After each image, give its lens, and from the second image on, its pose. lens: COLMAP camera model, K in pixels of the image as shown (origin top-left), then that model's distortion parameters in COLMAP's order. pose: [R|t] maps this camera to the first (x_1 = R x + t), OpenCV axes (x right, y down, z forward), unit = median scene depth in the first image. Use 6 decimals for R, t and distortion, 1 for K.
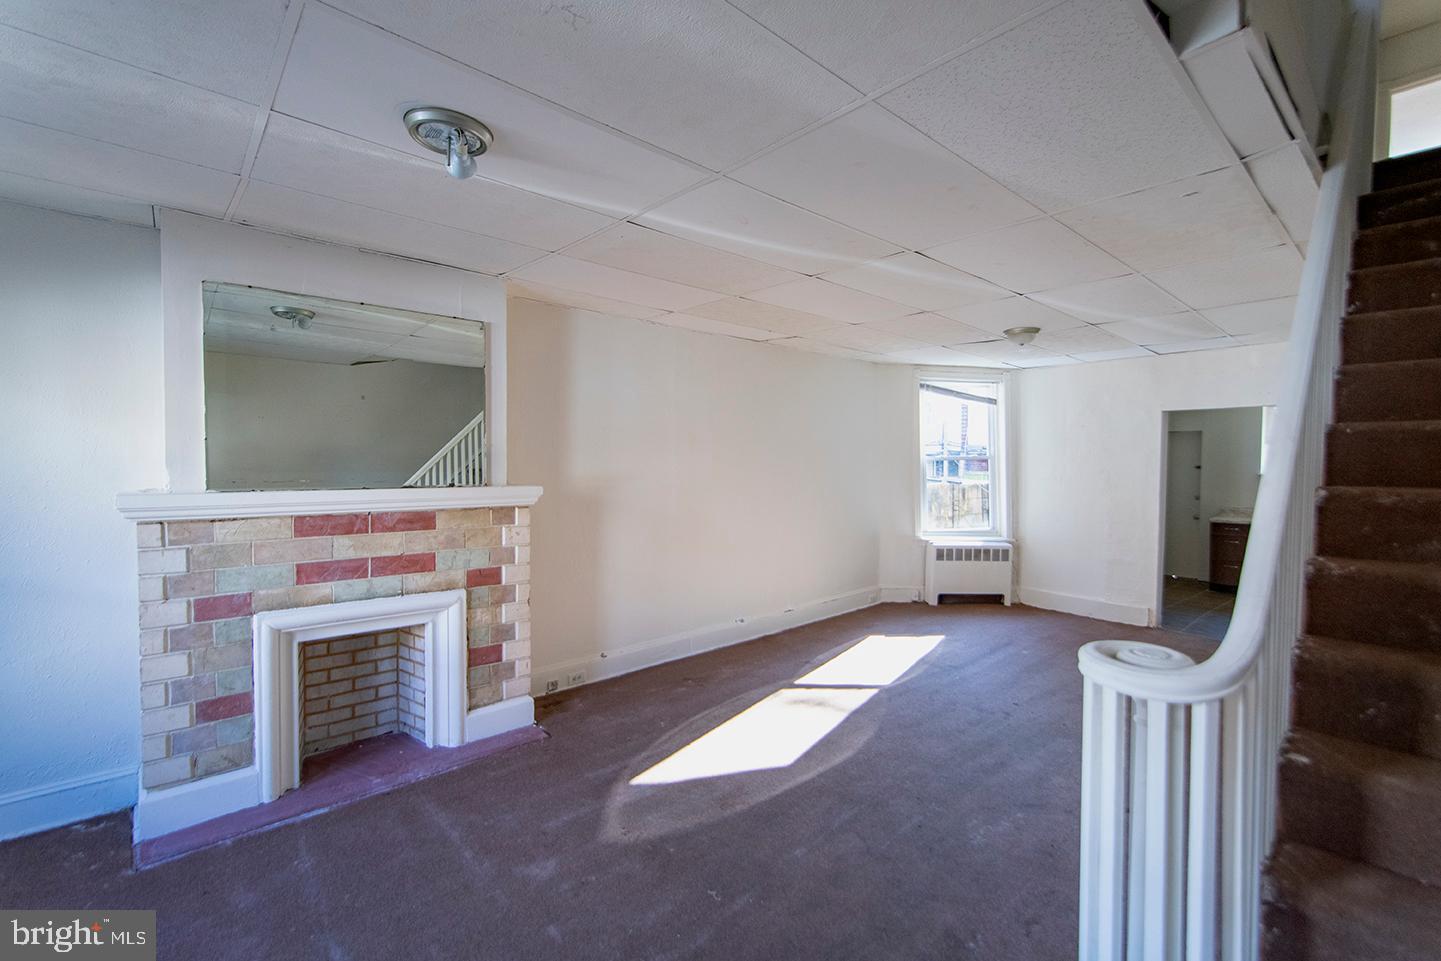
lens RADIAL K [[628.5, 0, 720.5], [0, 628.5, 480.5], [0, 0, 1]] dist [-0.005288, -0.000291]
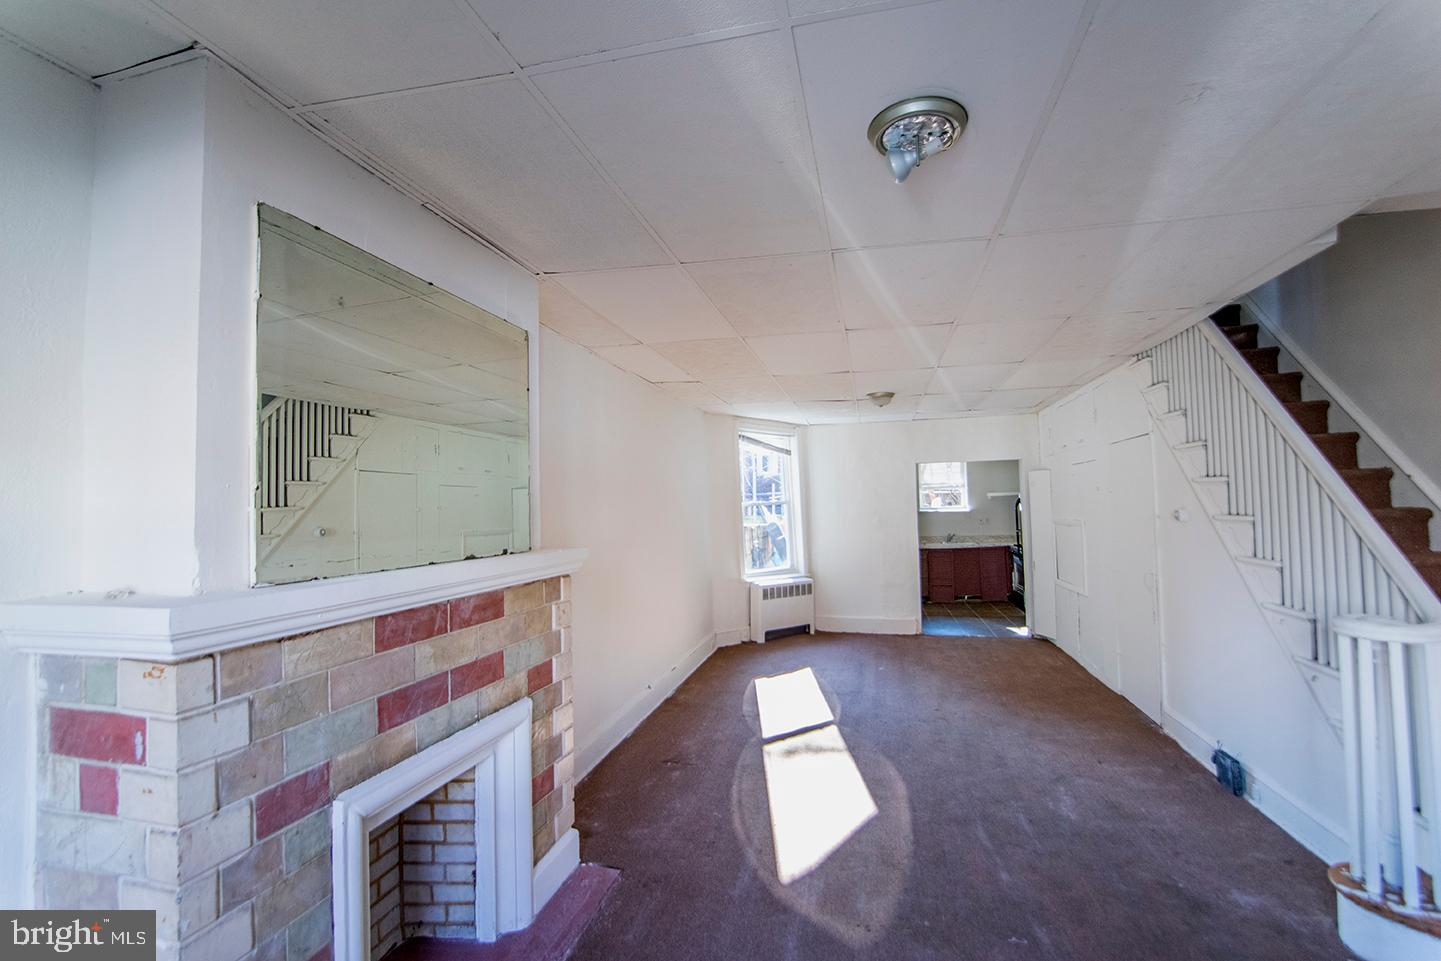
lens RADIAL K [[641.3, 0, 720.5], [0, 641.3, 480.5], [0, 0, 1]] dist [-0.035310, 0.001043]
pose [[0.820761, 0.000669, 0.571271, -0.645280], [0.043217, 0.997061, -0.063260, -0.017026], [-0.569634, 0.076610, 0.818320, 0.267306]]
